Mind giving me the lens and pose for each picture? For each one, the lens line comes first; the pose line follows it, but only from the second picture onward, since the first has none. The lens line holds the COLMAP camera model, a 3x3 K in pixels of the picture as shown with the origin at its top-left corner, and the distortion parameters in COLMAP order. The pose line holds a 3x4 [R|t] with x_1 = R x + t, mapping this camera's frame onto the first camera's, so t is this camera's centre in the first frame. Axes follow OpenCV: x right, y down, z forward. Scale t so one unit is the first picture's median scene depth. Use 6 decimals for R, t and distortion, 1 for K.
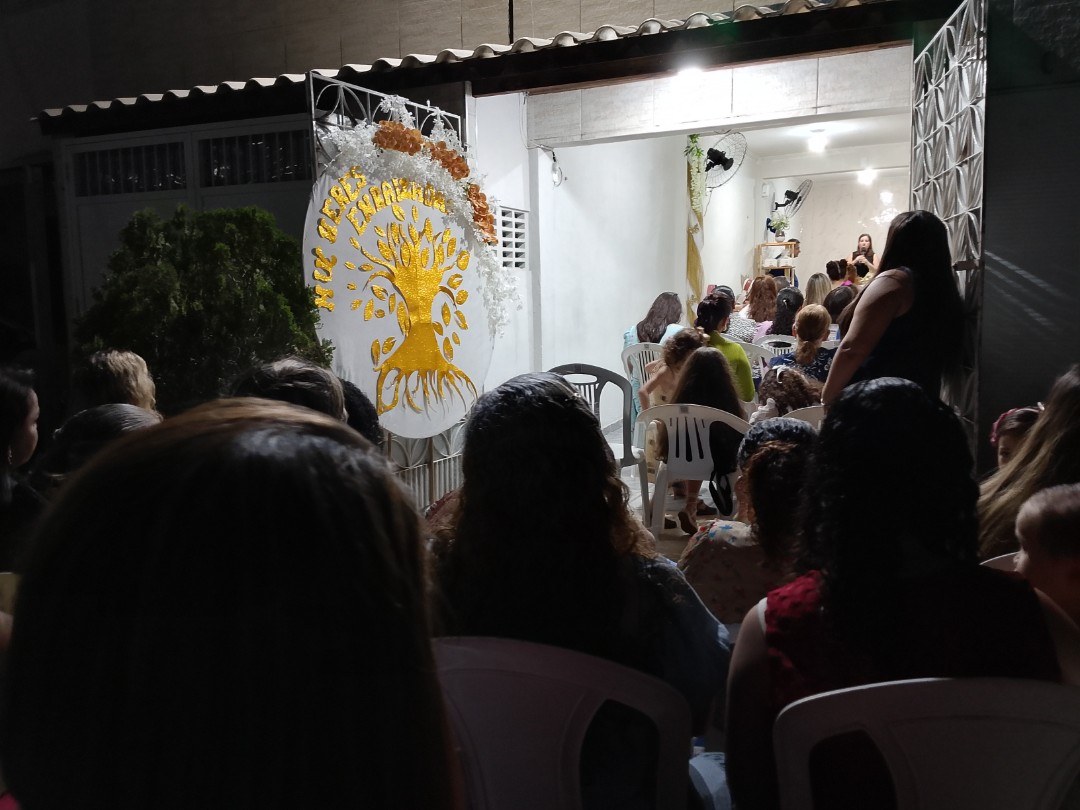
lens RADIAL K [[891.2, 0, 536.4], [0, 891.2, 412.5], [0, 0, 1]] dist [0.112877, -0.181976]
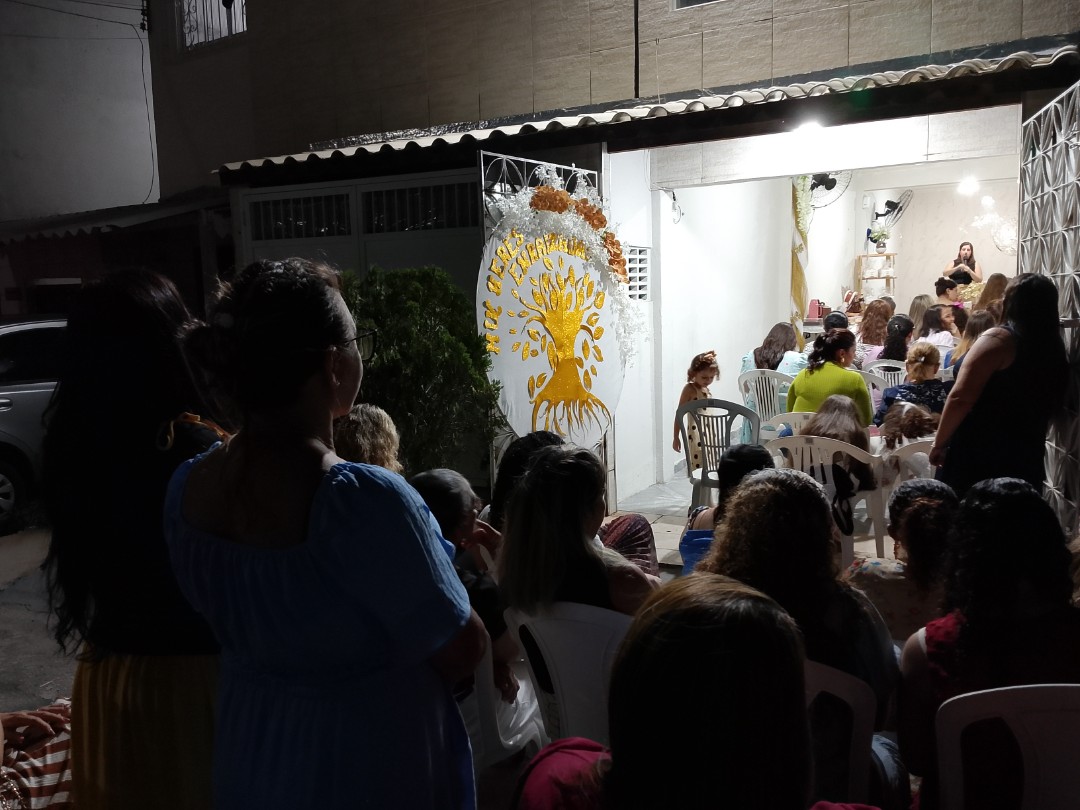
lens RADIAL K [[893.7, 0, 539.9], [0, 893.7, 405.6], [0, 0, 1]] dist [0.111128, -0.162462]
pose [[0.996297, 0.002439, -0.085945, -0.062245], [-0.002556, 0.999996, -0.001257, -0.037653], [0.085942, 0.001472, 0.996299, -0.131992]]
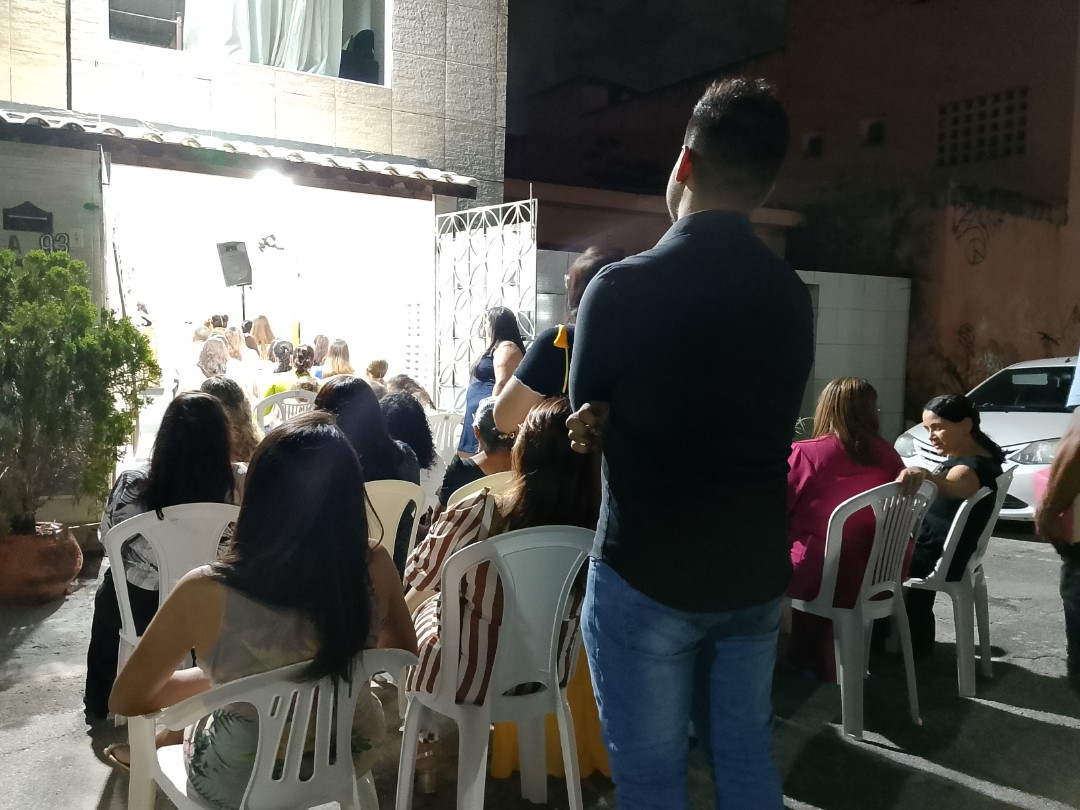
lens RADIAL K [[879.1, 0, 544.6], [0, 879.1, 406.9], [0, 0, 1]] dist [0.110563, -0.167762]
pose [[0.583765, -0.017048, 0.811744, -0.721757], [0.067167, 0.997367, -0.027357, 0.028870], [-0.809140, 0.070492, 0.583373, -0.098785]]
